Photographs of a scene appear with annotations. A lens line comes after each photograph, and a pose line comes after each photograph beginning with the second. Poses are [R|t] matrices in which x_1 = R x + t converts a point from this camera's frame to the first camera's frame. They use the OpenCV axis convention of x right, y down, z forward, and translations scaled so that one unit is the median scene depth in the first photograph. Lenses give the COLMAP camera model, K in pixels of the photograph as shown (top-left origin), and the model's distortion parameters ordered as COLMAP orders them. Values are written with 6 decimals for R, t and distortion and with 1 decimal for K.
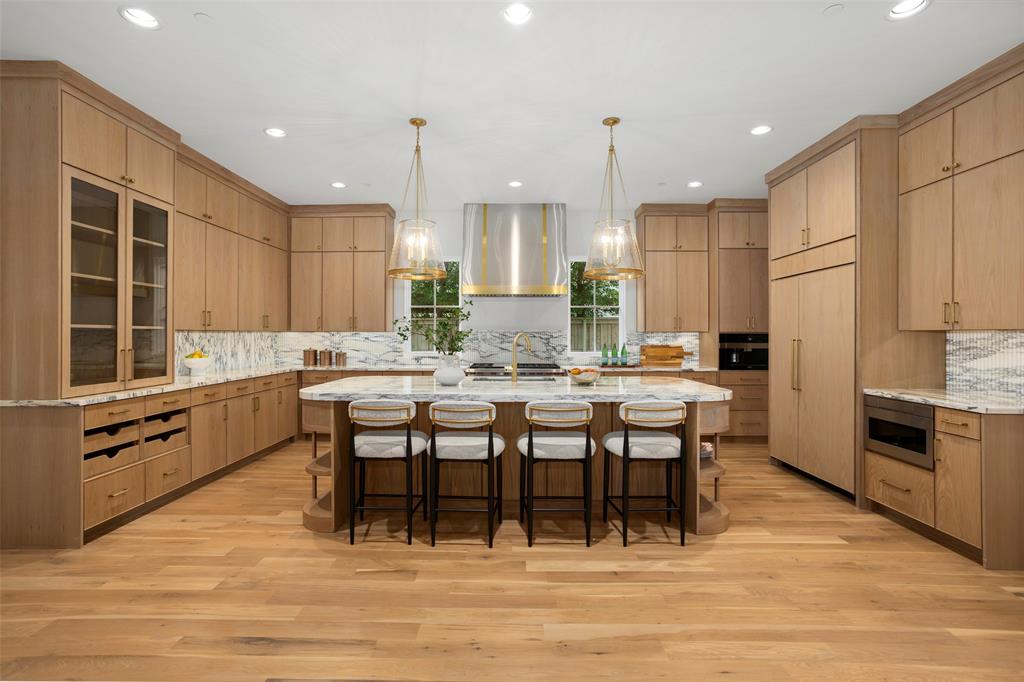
lens RADIAL K [[479.5, 0, 506.5], [0, 479.5, 336.2], [0, 0, 1]] dist [-0.027657, 0.006577]
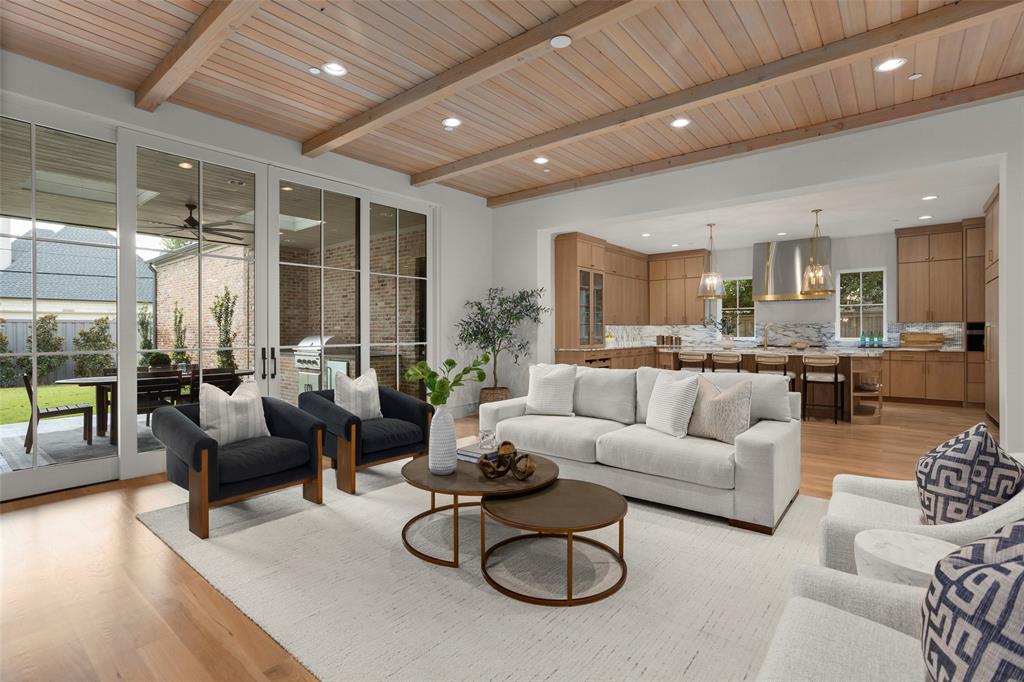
lens RADIAL K [[479.5, 0, 518.1], [0, 479.5, 334.8], [0, 0, 1]] dist [-0.027657, 0.006577]
pose [[0.786114, 0.000836, -0.618081, 0.343678], [0.002569, 0.999986, 0.004620, 0.021444], [0.618076, -0.005219, 0.786101, -0.917632]]
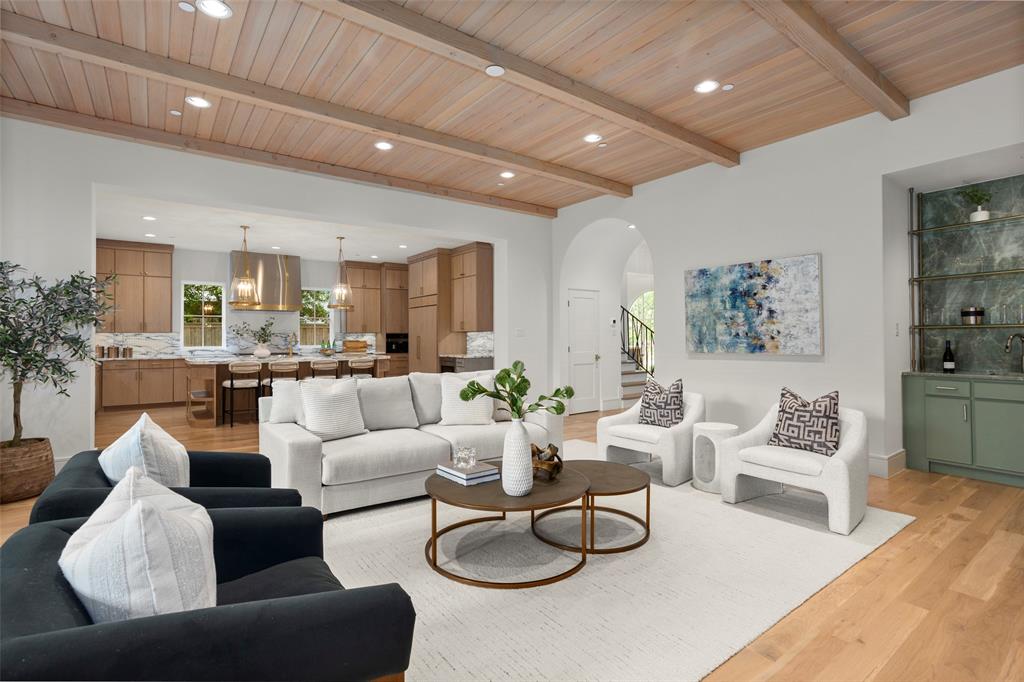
lens RADIAL K [[479.5, 0, 490.7], [0, 479.5, 334.7], [0, 0, 1]] dist [-0.027657, 0.006577]
pose [[0.806295, -0.000308, 0.591514, -0.410019], [0.006793, 0.999939, -0.008739, 0.020450], [-0.591475, 0.011064, 0.806247, -0.928395]]
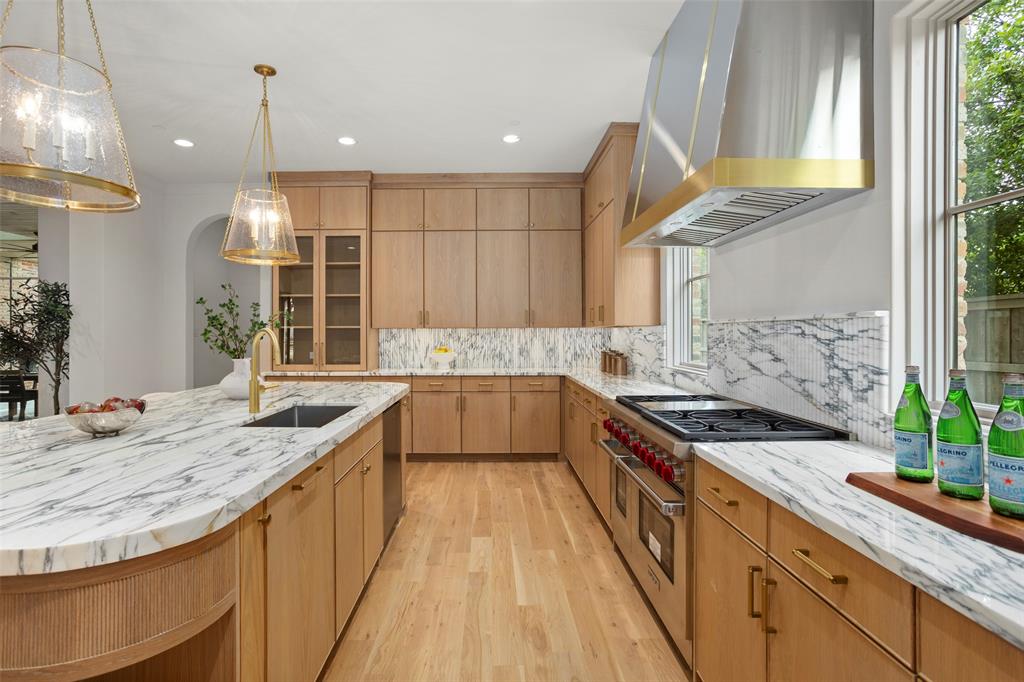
lens RADIAL K [[511.8, 0, 486.5], [0, 511.8, 325.8], [0, 0, 1]] dist [-0.001751, -0.000085]
pose [[0.014274, -0.013128, -0.999812, 0.532302], [0.003008, 0.999910, -0.013086, -0.001380], [0.999894, -0.002821, 0.014312, 1.052008]]
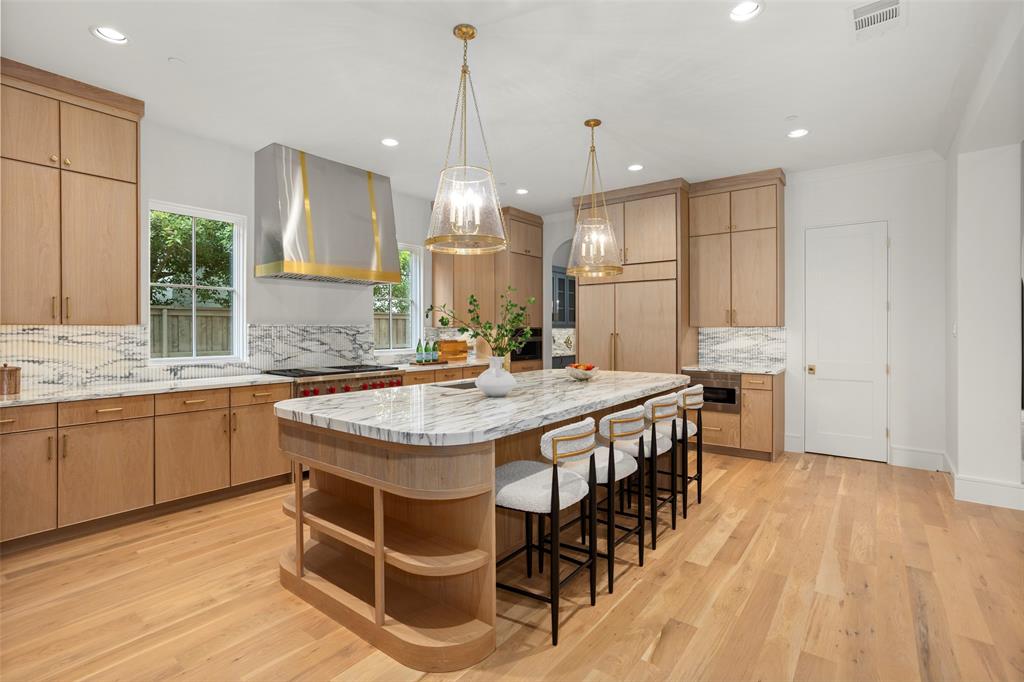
lens RADIAL K [[479.5, 0, 498.1], [0, 479.5, 332.4], [0, 0, 1]] dist [-0.027657, 0.006577]
pose [[0.610106, -0.006059, 0.792296, -0.554916], [0.004156, 0.999981, 0.004447, -0.002285], [-0.792309, 0.000580, 0.610120, 0.406992]]
